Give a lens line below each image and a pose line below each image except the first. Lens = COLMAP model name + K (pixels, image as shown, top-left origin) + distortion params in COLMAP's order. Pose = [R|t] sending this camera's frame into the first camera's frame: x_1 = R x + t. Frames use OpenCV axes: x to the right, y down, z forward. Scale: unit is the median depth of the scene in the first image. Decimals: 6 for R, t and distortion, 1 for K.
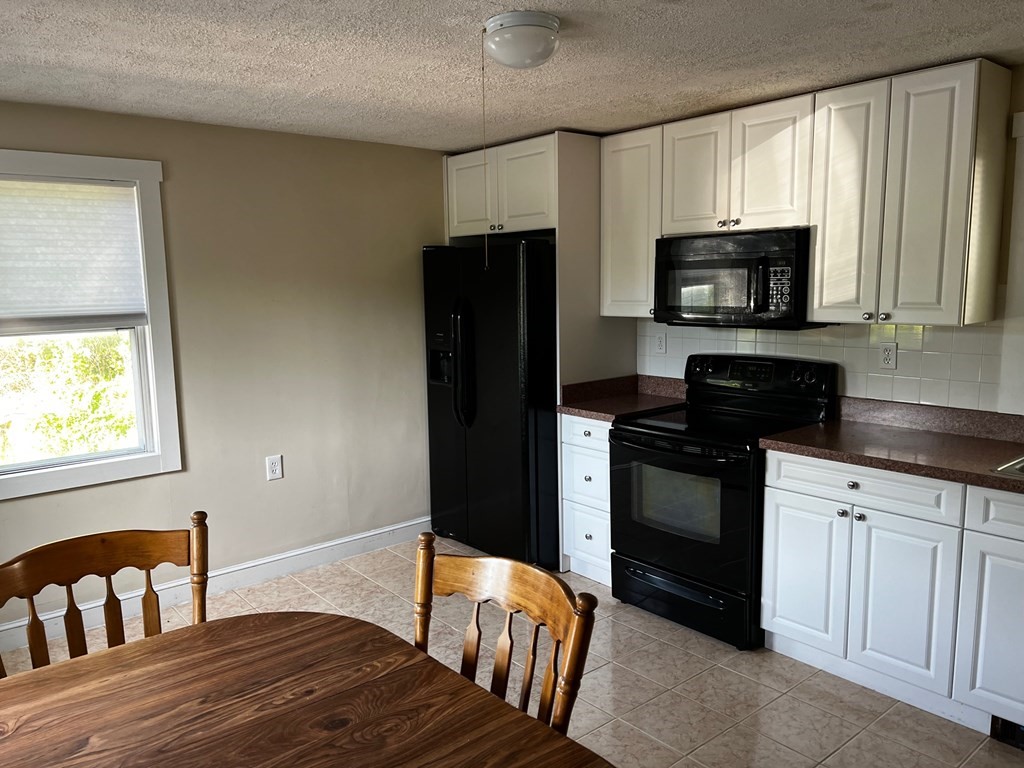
lens RADIAL K [[771.7, 0, 505.3], [0, 771.7, 389.5], [0, 0, 1]] dist [0.042469, -0.045934]
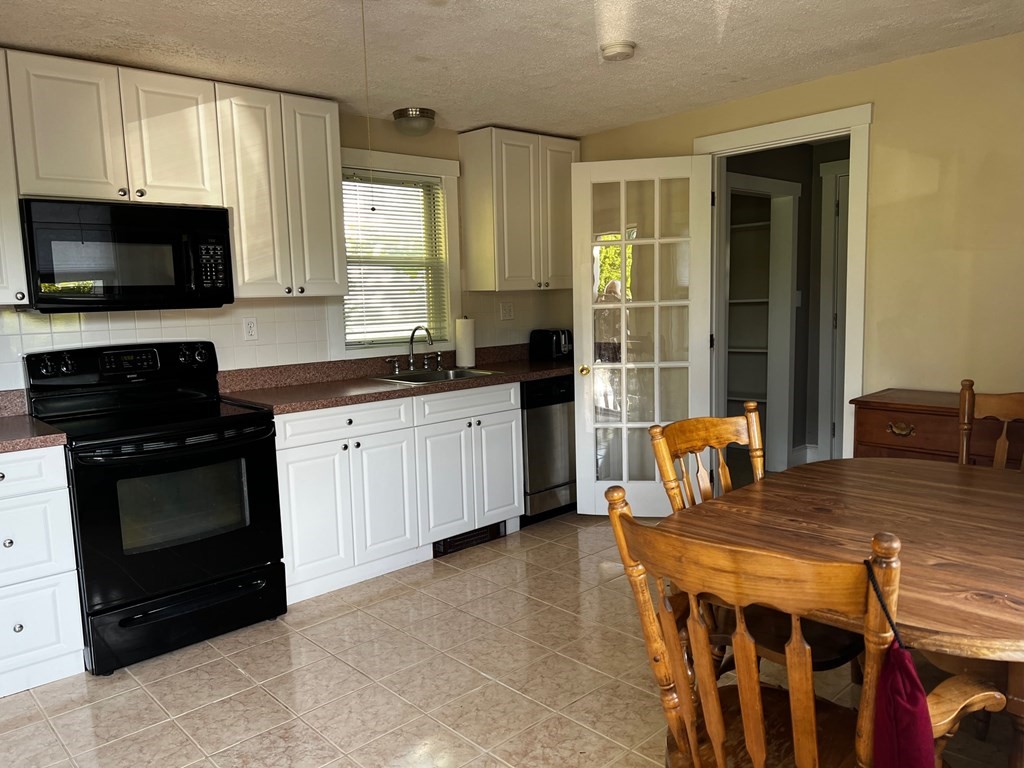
lens RADIAL K [[771.7, 0, 512.2], [0, 771.7, 385.0], [0, 0, 1]] dist [0.042469, -0.045934]
pose [[-0.051261, -0.107403, 0.992893, -0.666495], [0.170583, 0.978648, 0.114669, -0.026845], [-0.984009, 0.175249, -0.031845, 0.653864]]
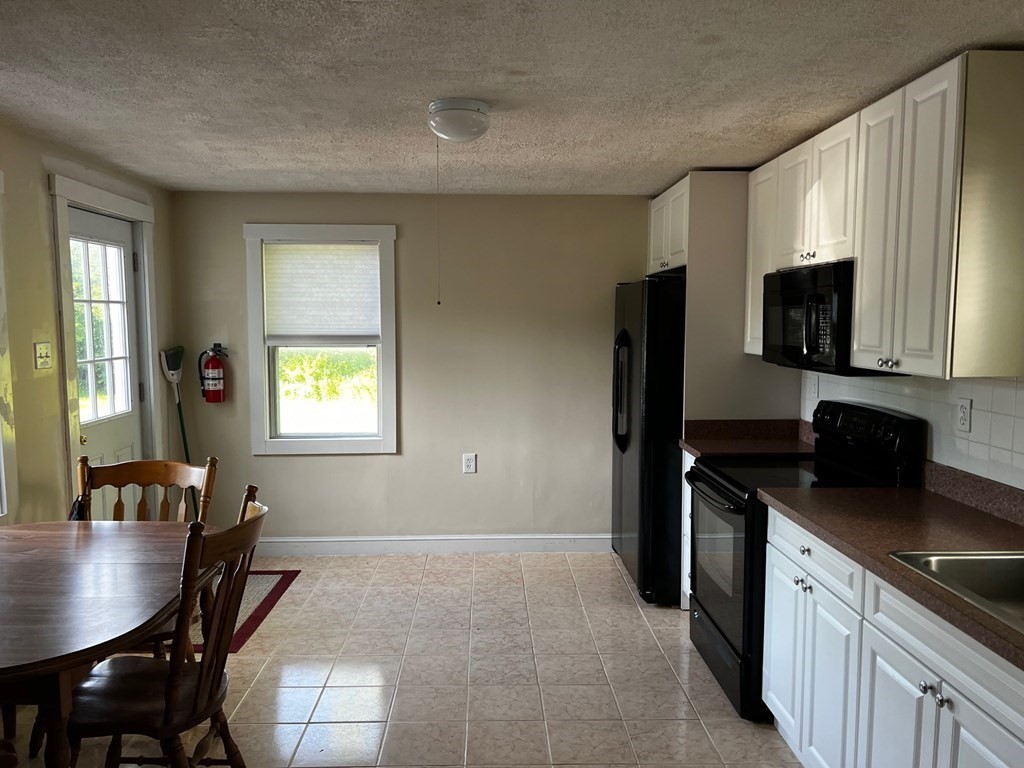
lens RADIAL K [[771.7, 0, 510.4], [0, 771.7, 384.4], [0, 0, 1]] dist [0.042469, -0.045934]
pose [[0.786708, 0.070750, -0.613257, 0.602247], [-0.101742, 0.994686, -0.015763, -0.014140], [0.608883, 0.074794, 0.789726, 0.073076]]
